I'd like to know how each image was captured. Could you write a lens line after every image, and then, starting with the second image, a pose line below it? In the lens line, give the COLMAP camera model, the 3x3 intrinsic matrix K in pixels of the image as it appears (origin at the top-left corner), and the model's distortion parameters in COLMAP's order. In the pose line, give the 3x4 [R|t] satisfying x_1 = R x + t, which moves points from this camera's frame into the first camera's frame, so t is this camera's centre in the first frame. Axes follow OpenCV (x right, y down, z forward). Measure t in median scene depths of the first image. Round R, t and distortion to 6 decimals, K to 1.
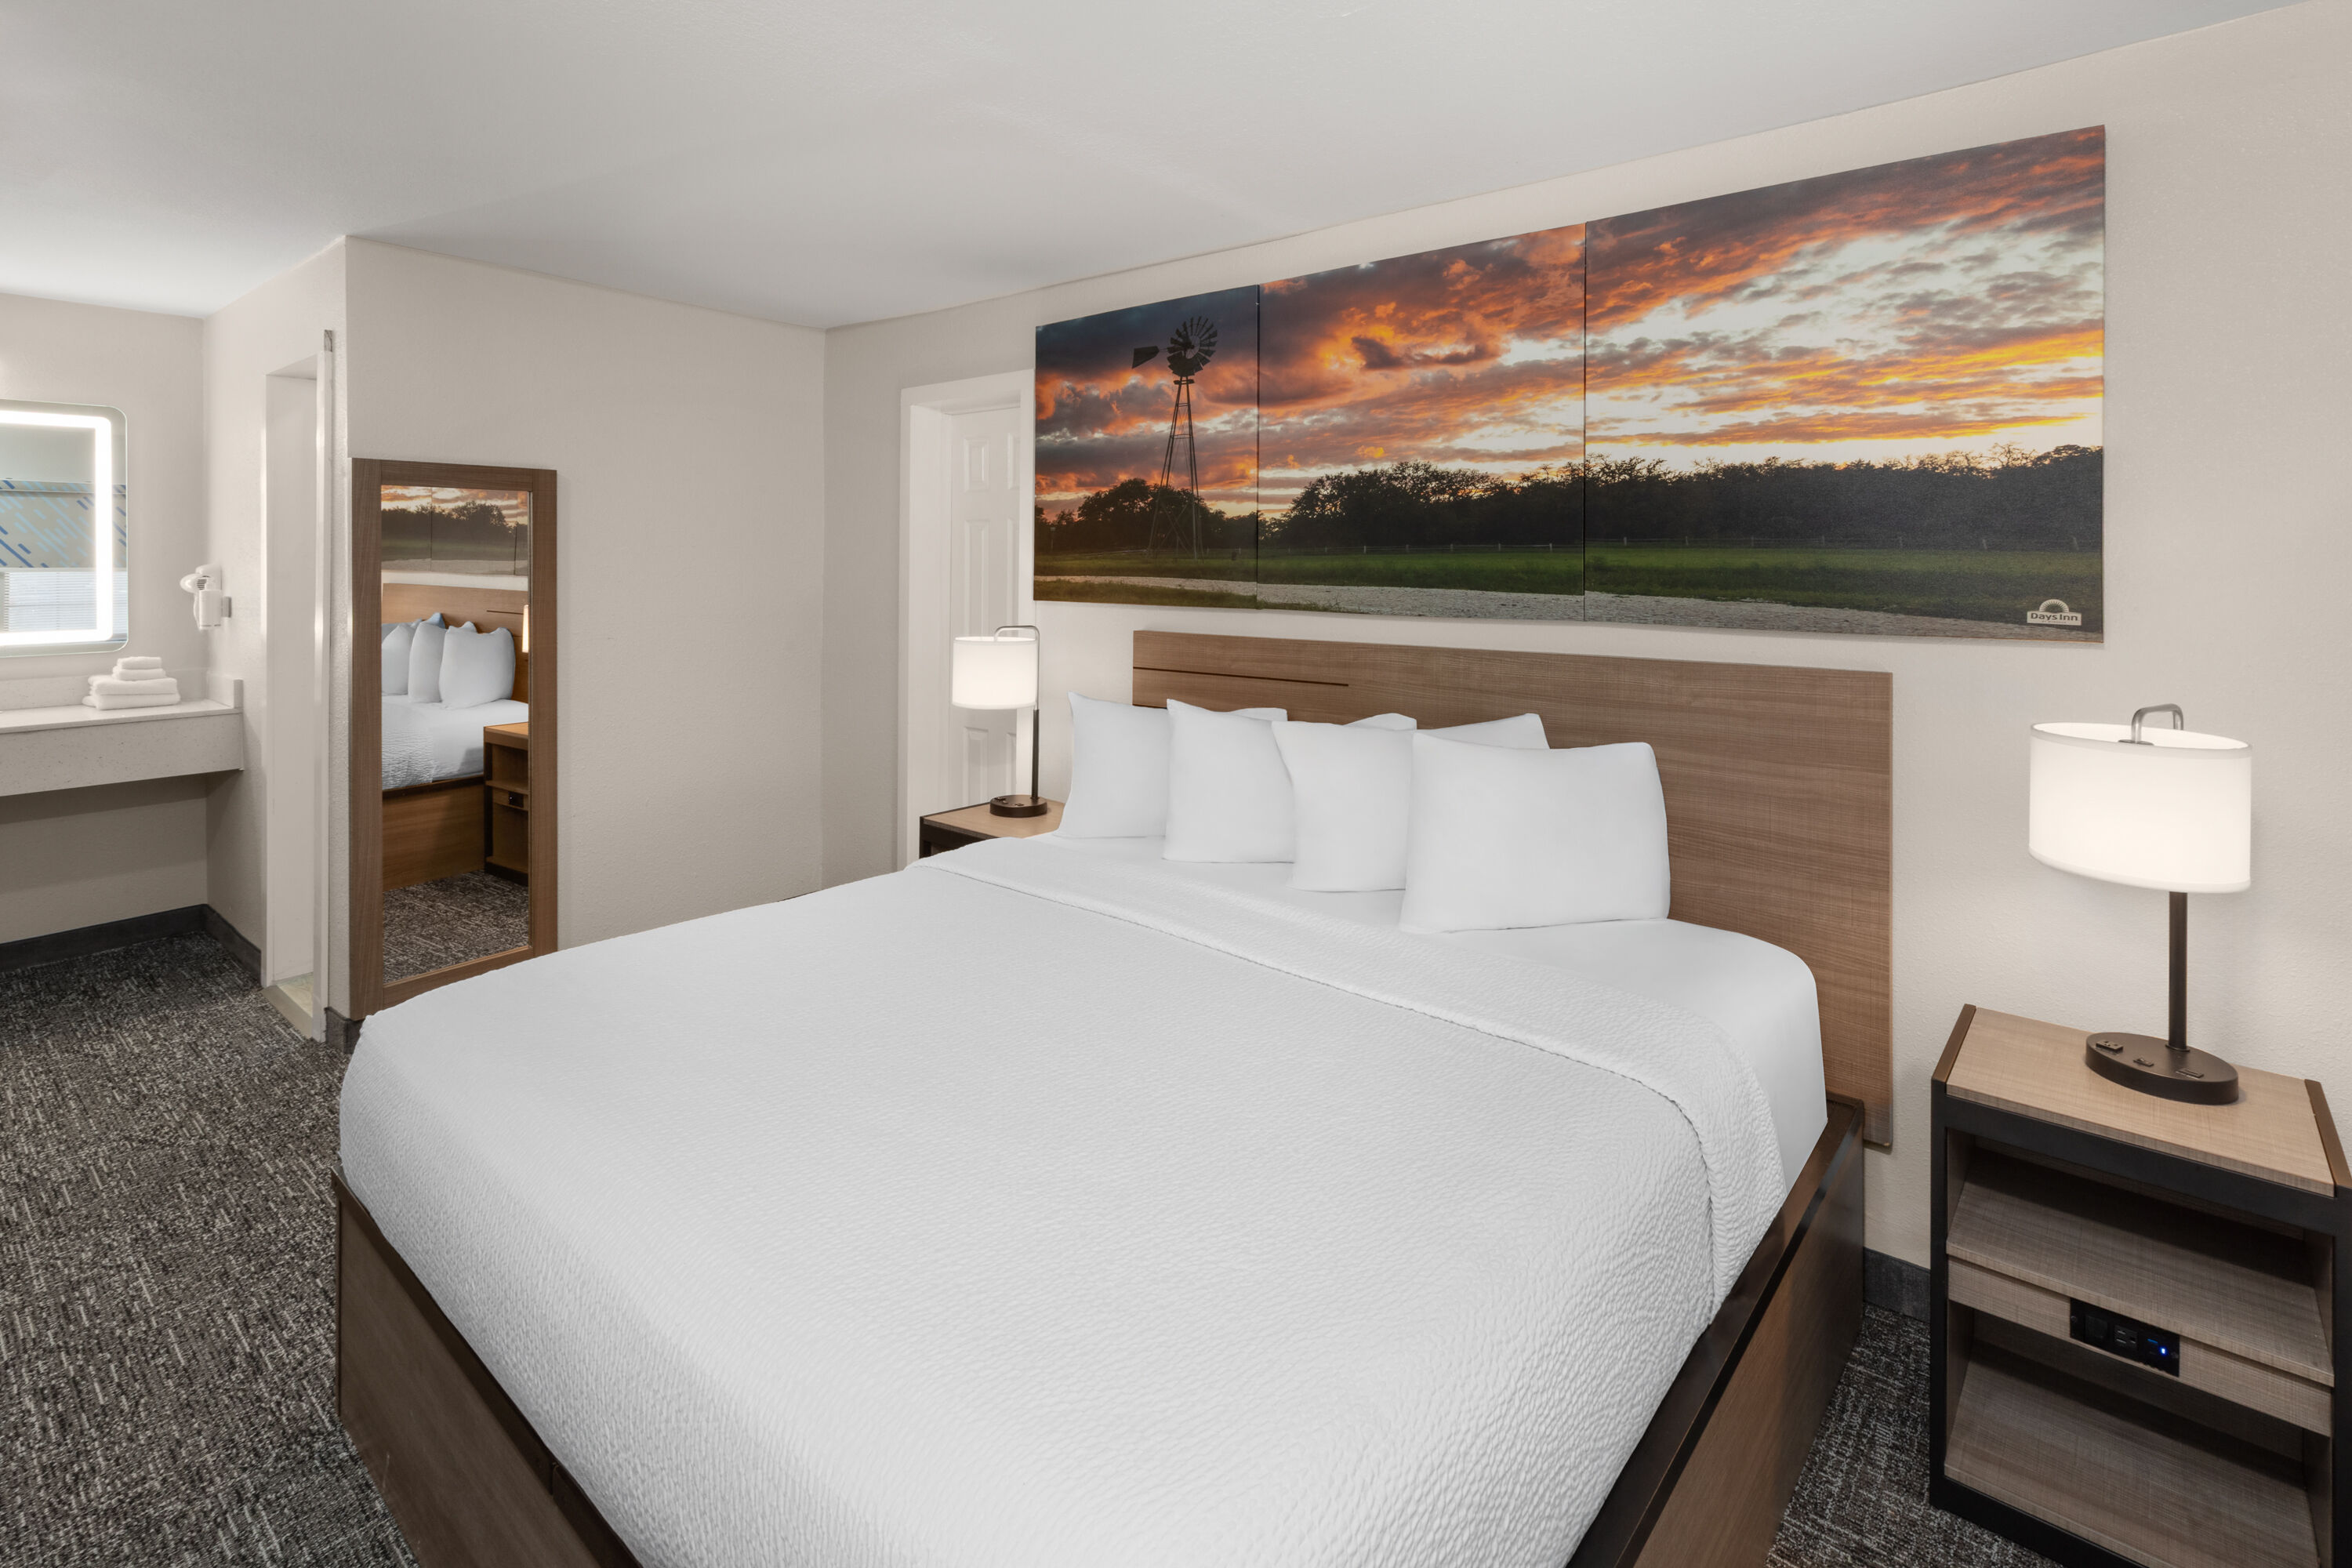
lens RADIAL K [[1138.2, 0, 1168.5], [0, 1138.2, 675.5], [0, 0, 1]] dist [-0.000623, -0.000504]
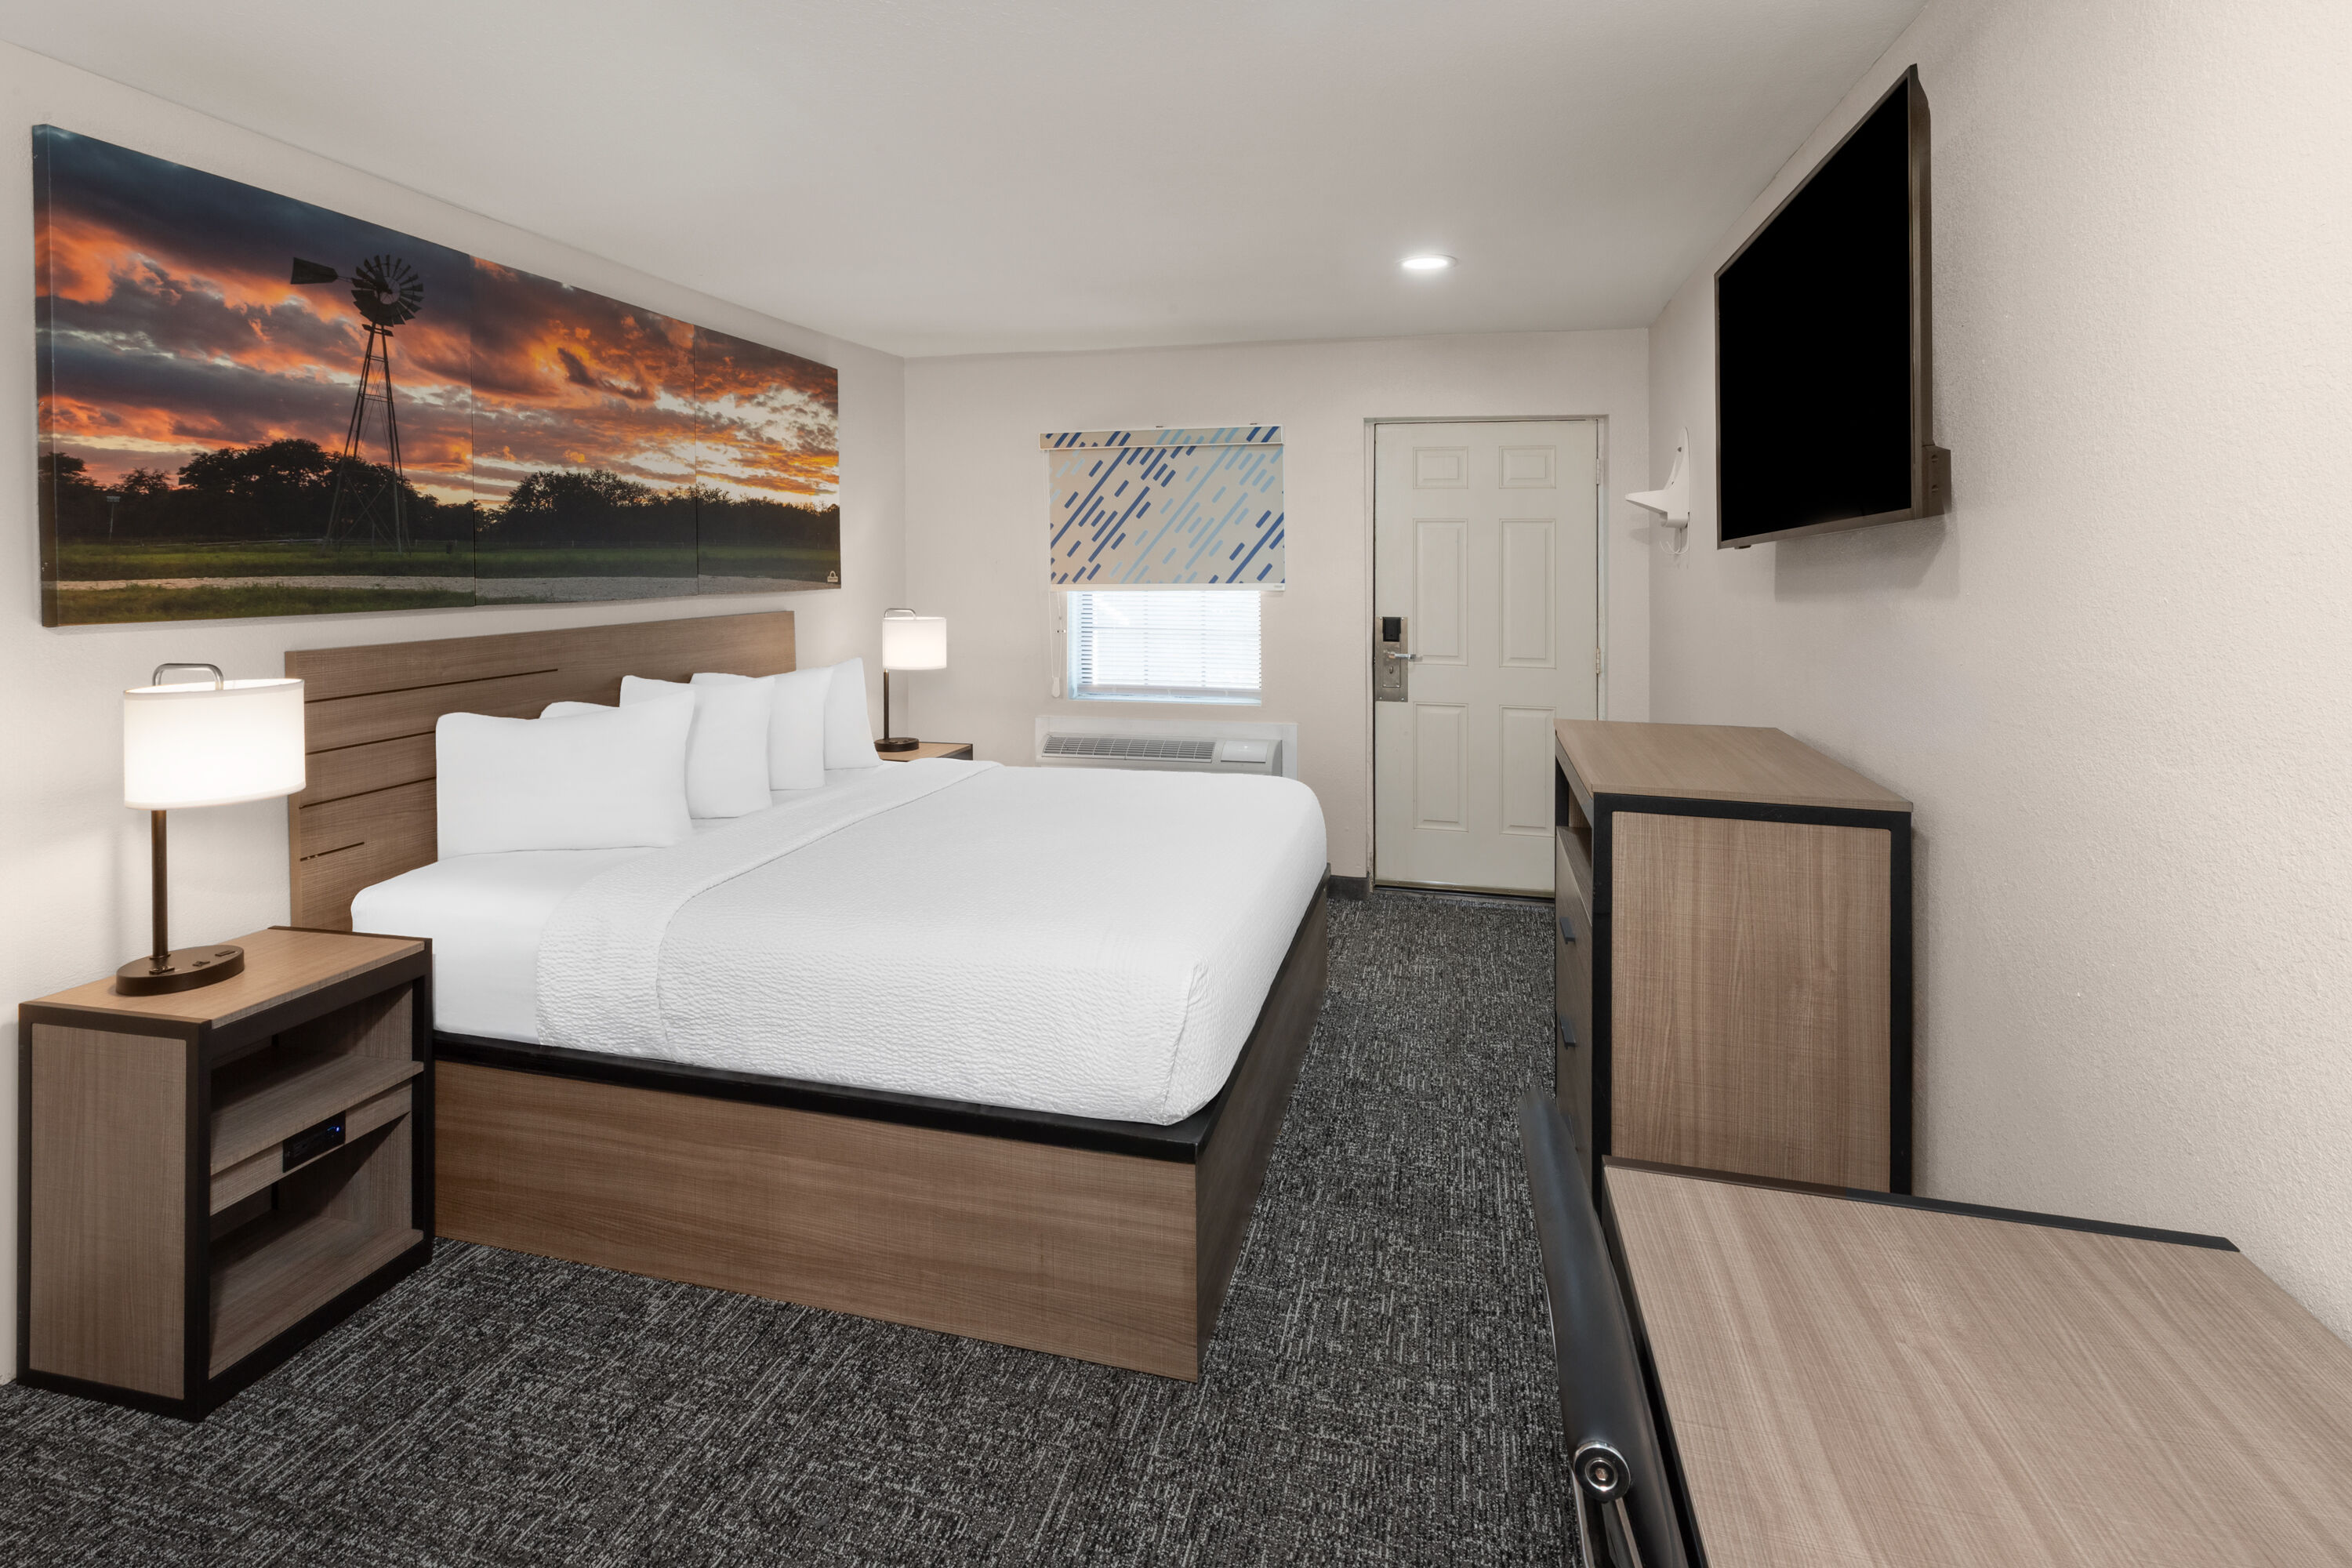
lens RADIAL K [[1096.3, 0, 1176.0], [0, 1096.3, 784.0], [0, 0, 1]] dist [-0.000656, -0.000292]
pose [[-0.455233, -0.191777, 0.869474, -1.076655], [0.074909, 0.964817, 0.252026, -0.109068], [-0.887216, 0.179862, -0.424850, 0.965297]]
